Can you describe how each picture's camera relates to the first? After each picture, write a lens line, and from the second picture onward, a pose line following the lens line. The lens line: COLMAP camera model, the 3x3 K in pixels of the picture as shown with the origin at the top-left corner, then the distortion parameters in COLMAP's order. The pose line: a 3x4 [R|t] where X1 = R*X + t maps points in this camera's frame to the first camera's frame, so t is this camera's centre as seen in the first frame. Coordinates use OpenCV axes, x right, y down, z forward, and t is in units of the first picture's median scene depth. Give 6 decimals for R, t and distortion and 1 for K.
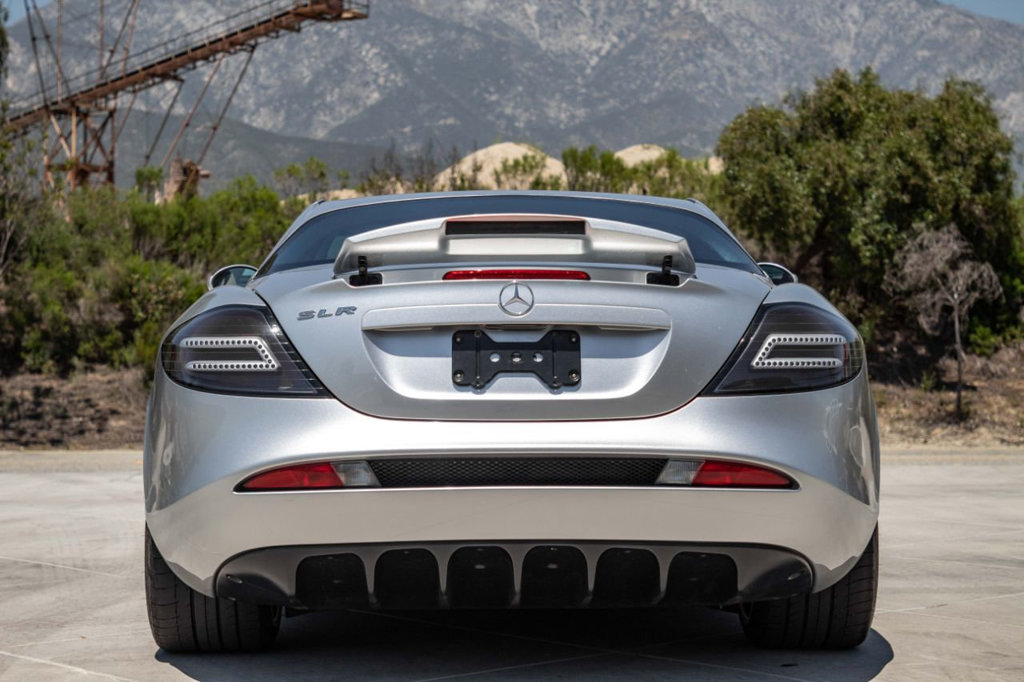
lens RADIAL K [[2395.0, 0, 508.8], [0, 2395.0, 321.9], [0, 0, 1]] dist [0.189985, 0.654133]
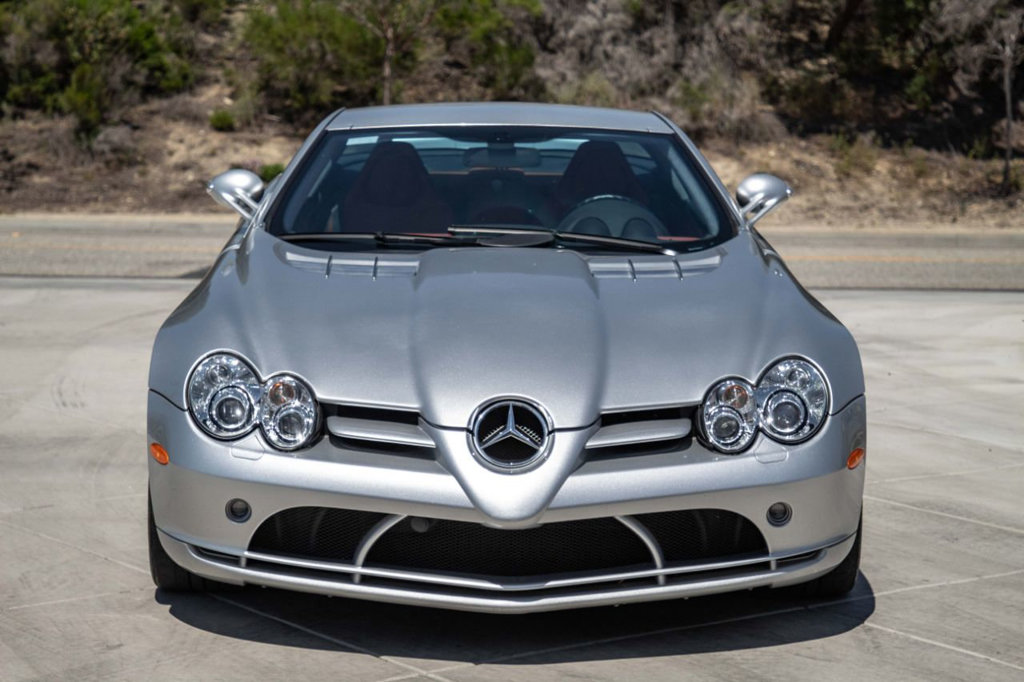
lens RADIAL K [[2866.4, 0, 512.1], [0, 2866.4, 317.7], [0, 0, 1]] dist [0.275008, 0.900048]
pose [[0.995382, 0.024190, -0.092892, 0.105448], [-0.014384, 0.994388, 0.104811, -0.020500], [0.094906, -0.102991, 0.990144, -0.041864]]
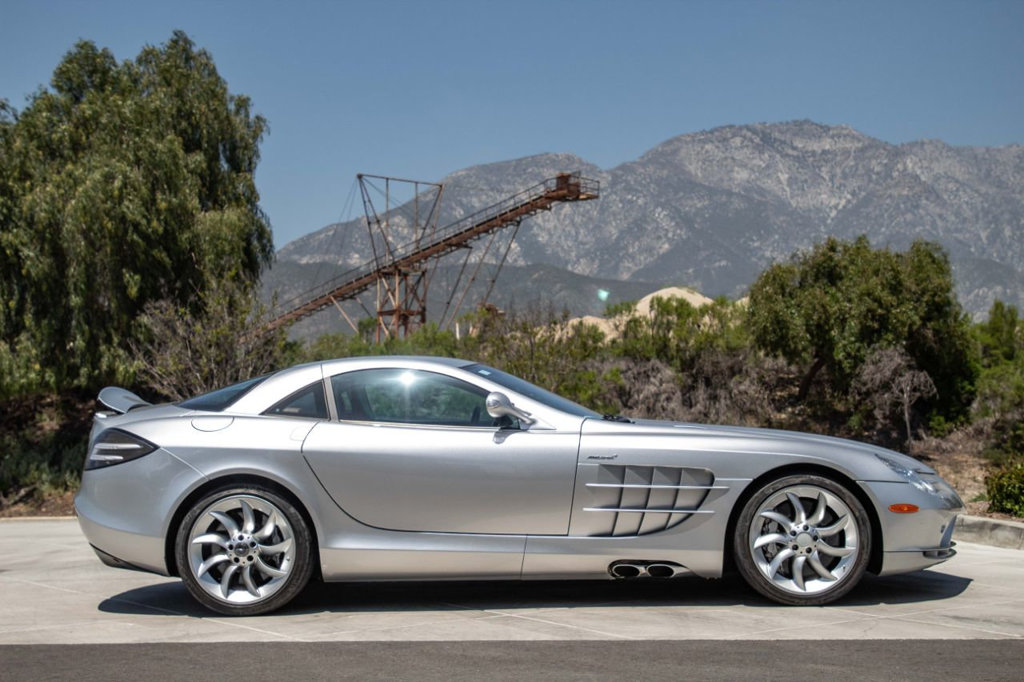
lens RADIAL K [[1828.0, 0, 489.6], [0, 1828.0, 339.0], [0, 0, 1]] dist [0.052081, 0.082652]
pose [[0.985715, -0.027823, -0.166111, 0.121225], [0.020711, 0.998799, -0.044393, -0.000885], [0.167146, 0.040318, 0.985107, -0.093826]]
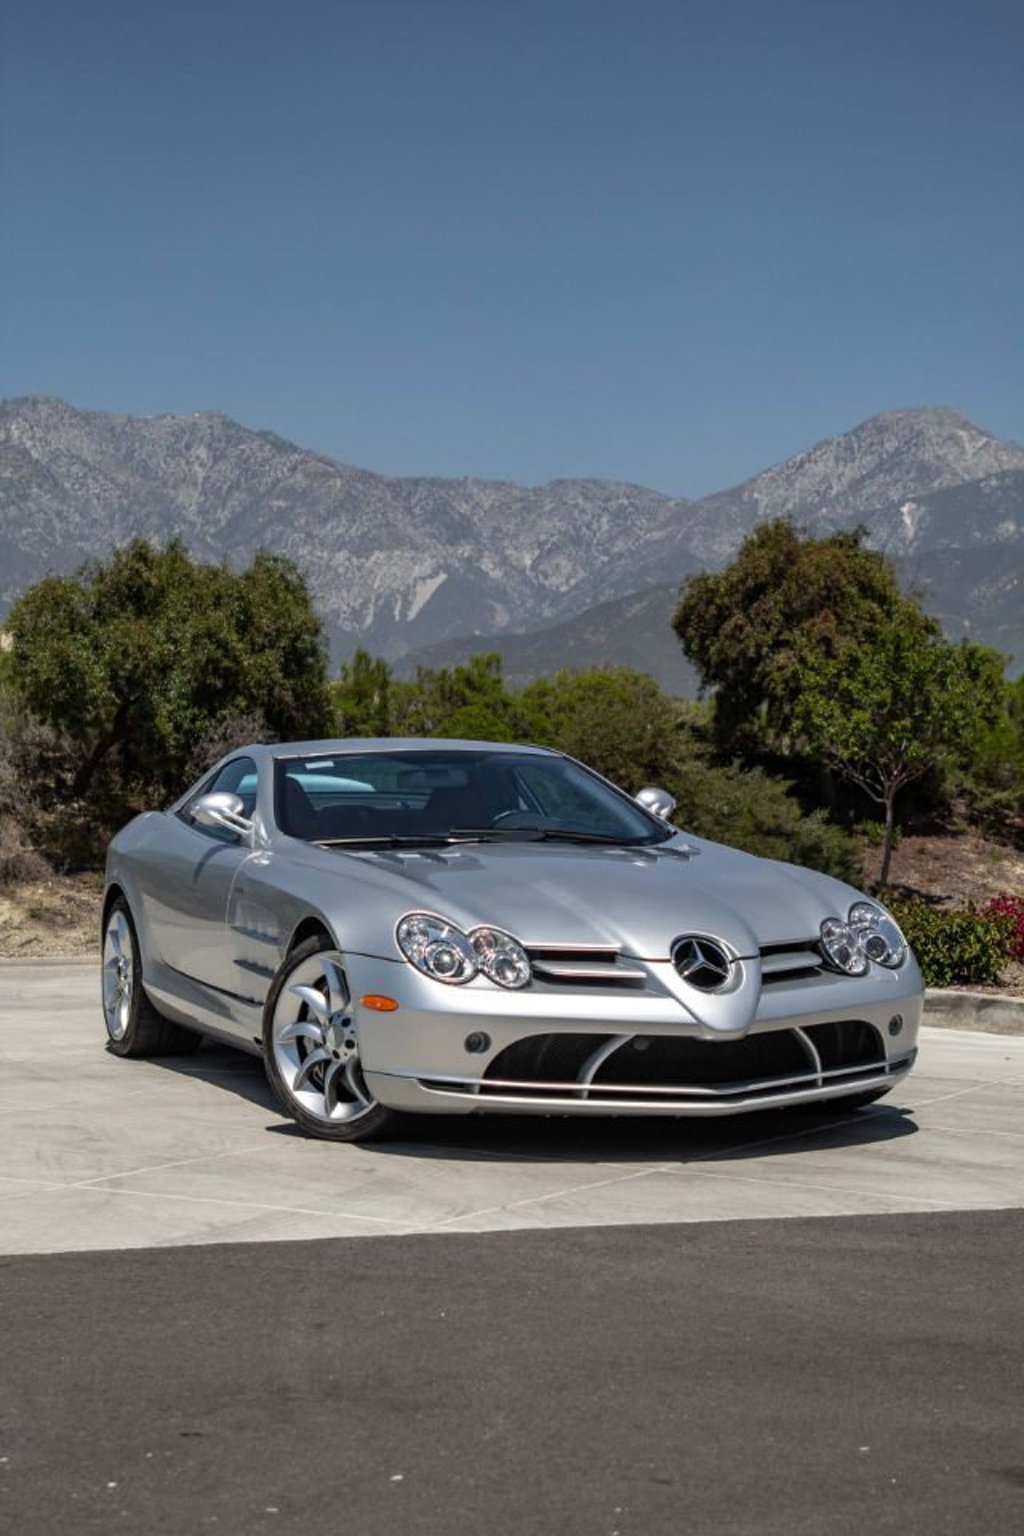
lens RADIAL K [[2786.8, 0, 512.0], [0, 2786.8, 768.0], [0, 0, 1]] dist [0.084796, 0.135992]
pose [[0.968829, 0.002299, 0.247720, 0.011807], [0.001078, 0.999908, -0.013494, -0.004049], [-0.247728, 0.013340, 0.968738, -0.064513]]
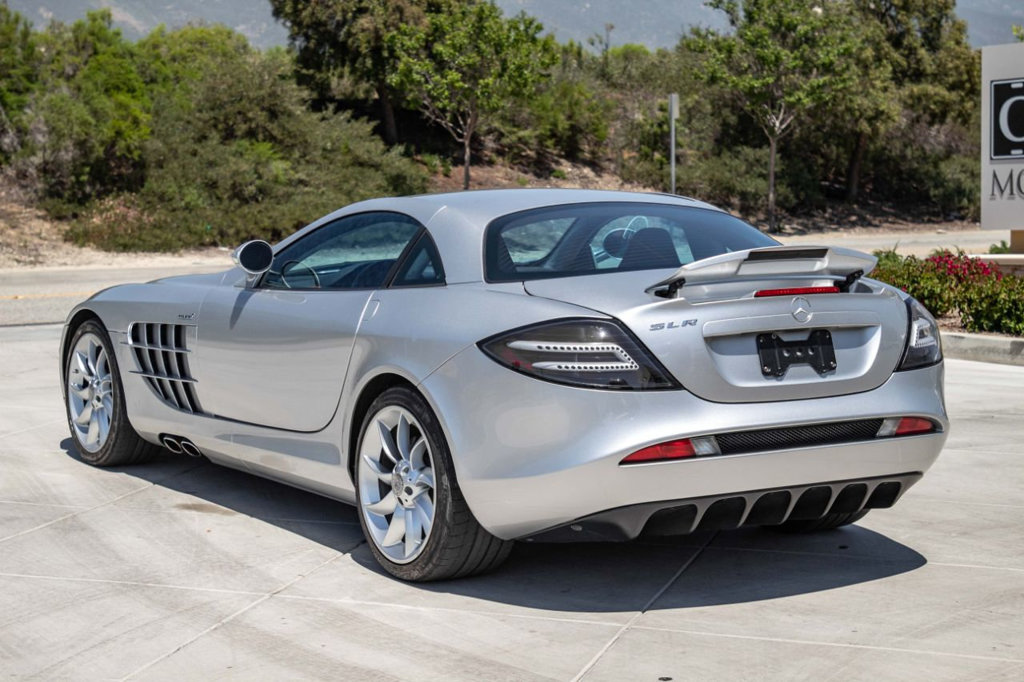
lens RADIAL K [[2217.3, 0, 555.1], [0, 2217.3, 340.9], [0, 0, 1]] dist [0.111206, 0.256024]
pose [[0.845675, -0.048703, 0.531472, -0.126352], [-0.006637, 0.994791, 0.101721, -0.019173], [-0.533657, -0.089551, 0.840946, 0.002477]]
